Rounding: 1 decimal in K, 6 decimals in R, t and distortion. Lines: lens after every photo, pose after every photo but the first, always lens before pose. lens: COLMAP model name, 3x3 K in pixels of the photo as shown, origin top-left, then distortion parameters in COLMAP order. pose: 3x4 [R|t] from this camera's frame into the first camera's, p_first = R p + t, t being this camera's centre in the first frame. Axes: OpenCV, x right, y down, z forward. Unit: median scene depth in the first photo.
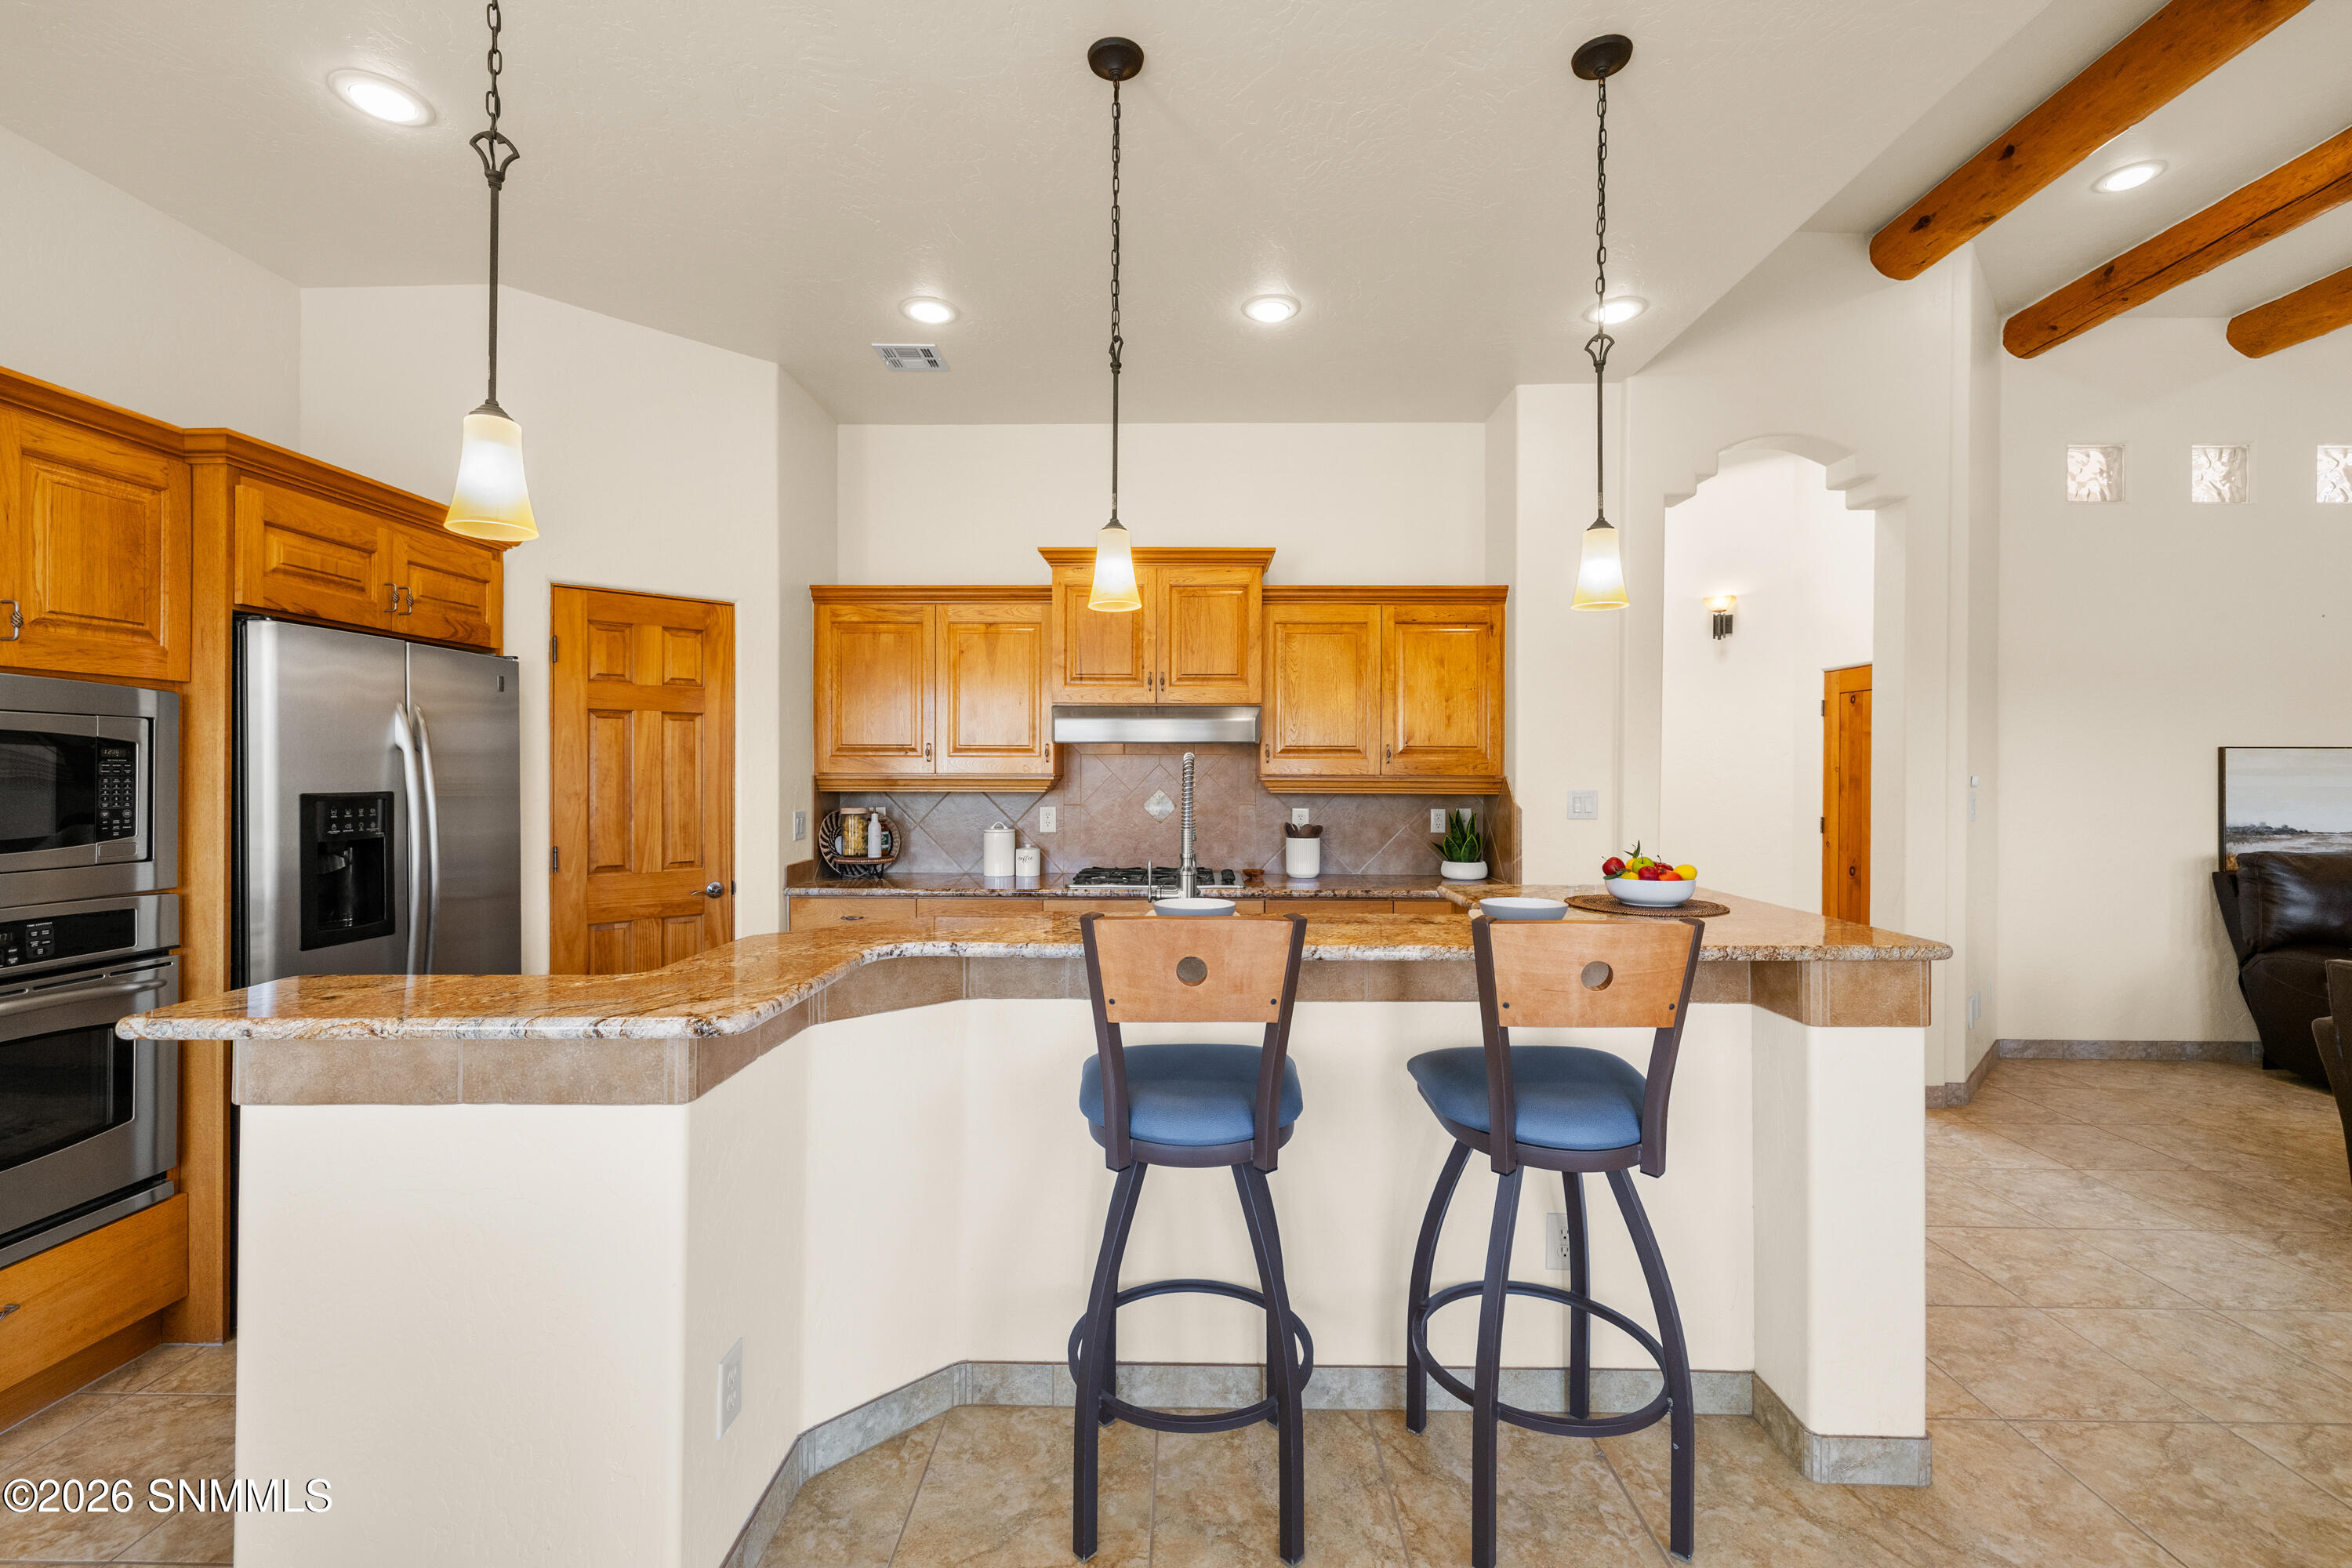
lens RADIAL K [[987.1, 0, 1184.7], [0, 987.1, 767.7], [0, 0, 1]] dist [0.002499, -0.000582]
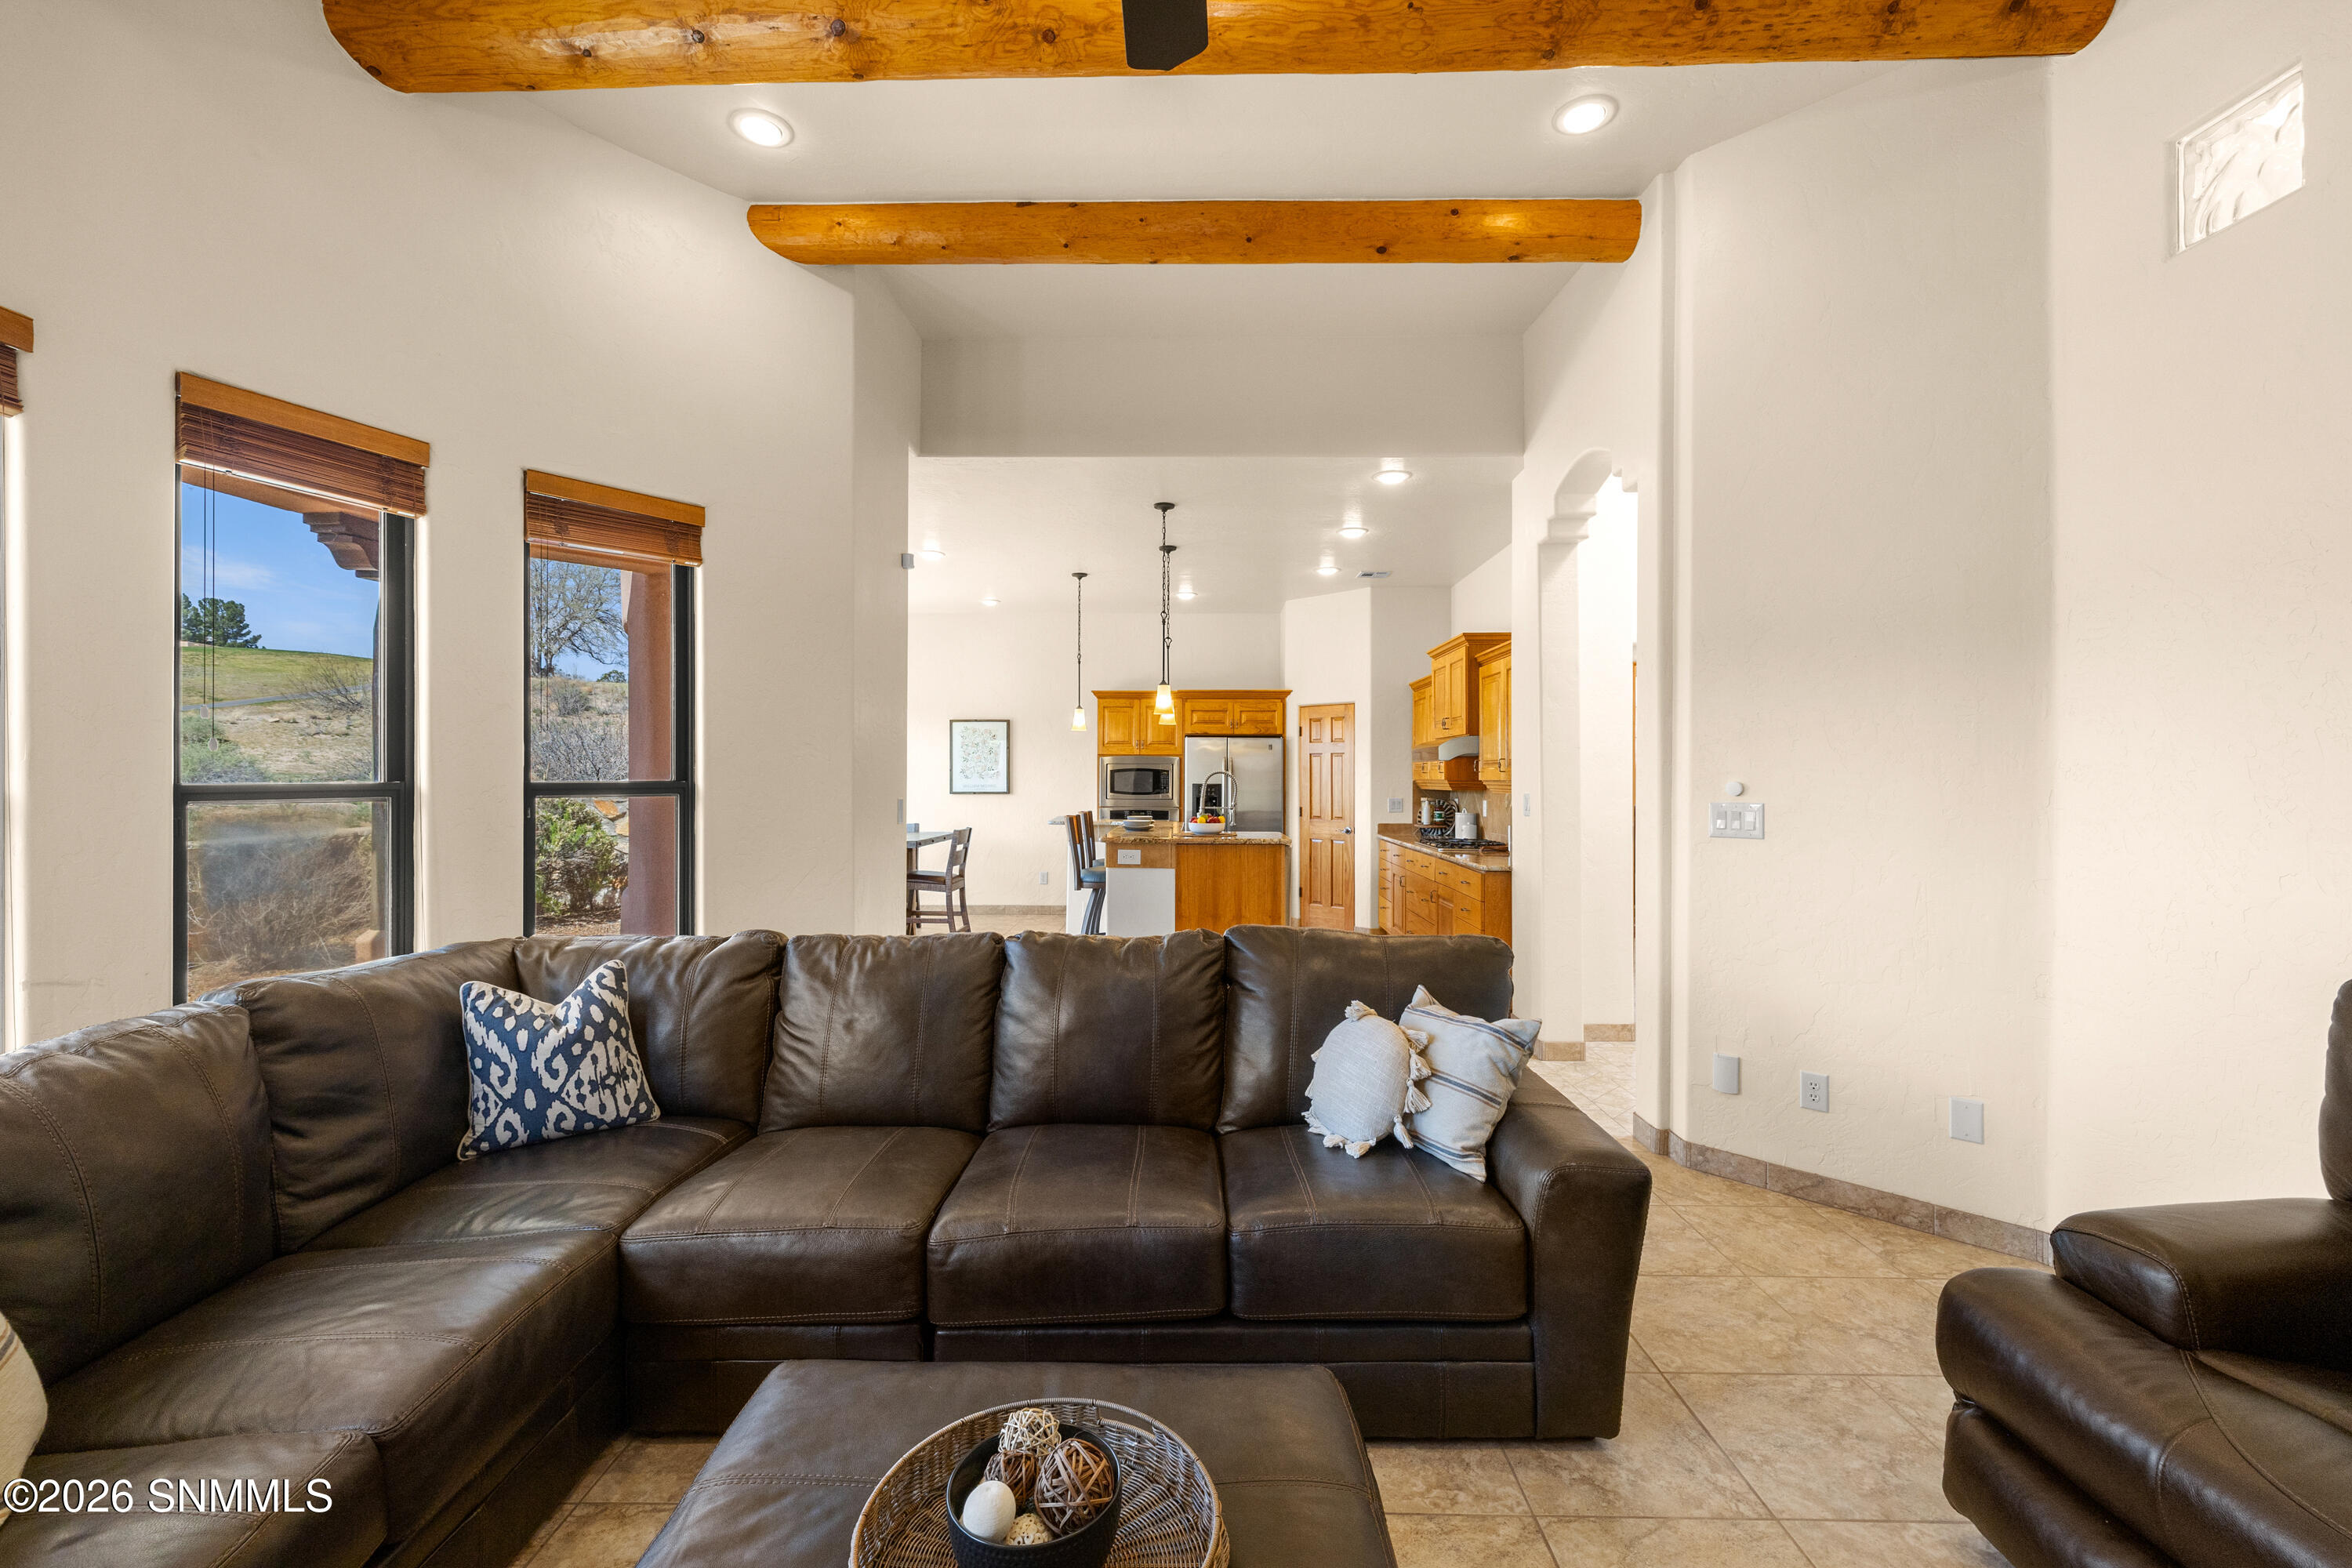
lens RADIAL K [[987.1, 0, 1169.6], [0, 987.1, 774.1], [0, 0, 1]] dist [0.002499, -0.000582]
pose [[-0.015447, -0.005599, -0.999865, 1.536261], [-0.000827, 0.999984, -0.005587, 0.006783], [0.999880, 0.000740, -0.015451, 0.537726]]
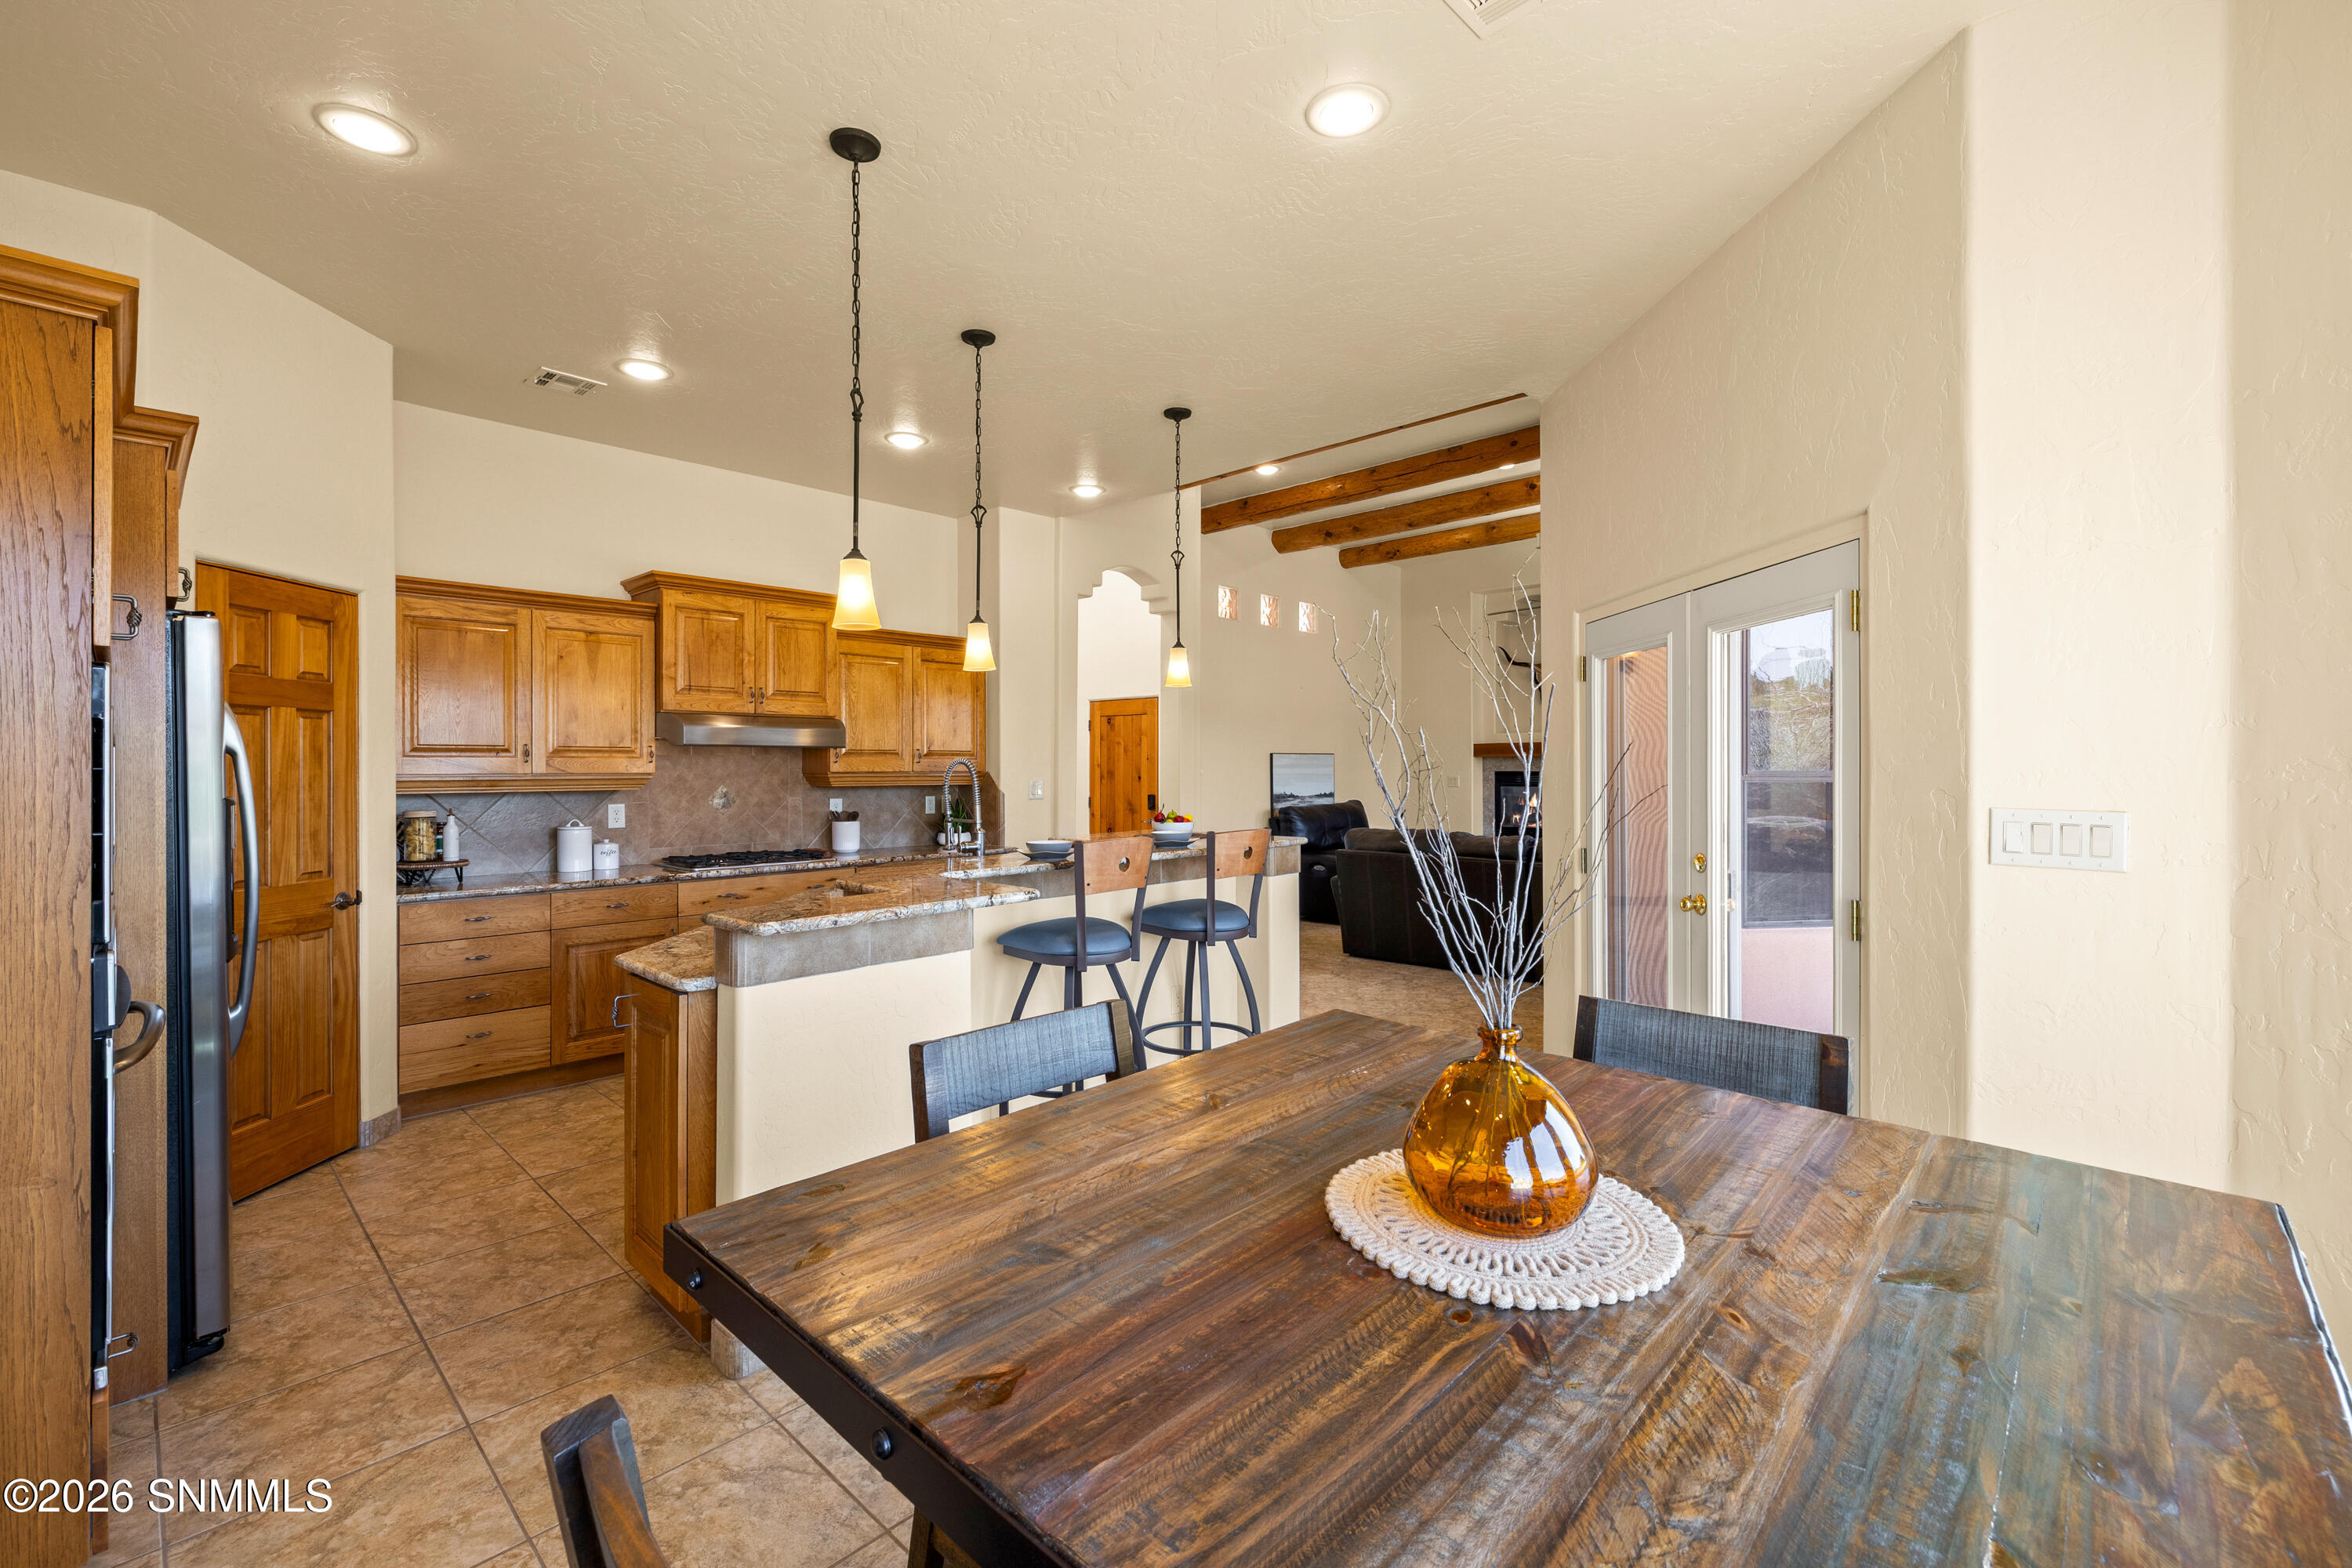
lens RADIAL K [[987.1, 0, 1173.7], [0, 987.1, 766.4], [0, 0, 1]] dist [0.002499, -0.000582]
pose [[0.678151, -0.005016, 0.734905, -0.539767], [0.004012, 0.999987, 0.003123, -0.002240], [-0.734911, 0.000831, 0.678163, -0.179298]]
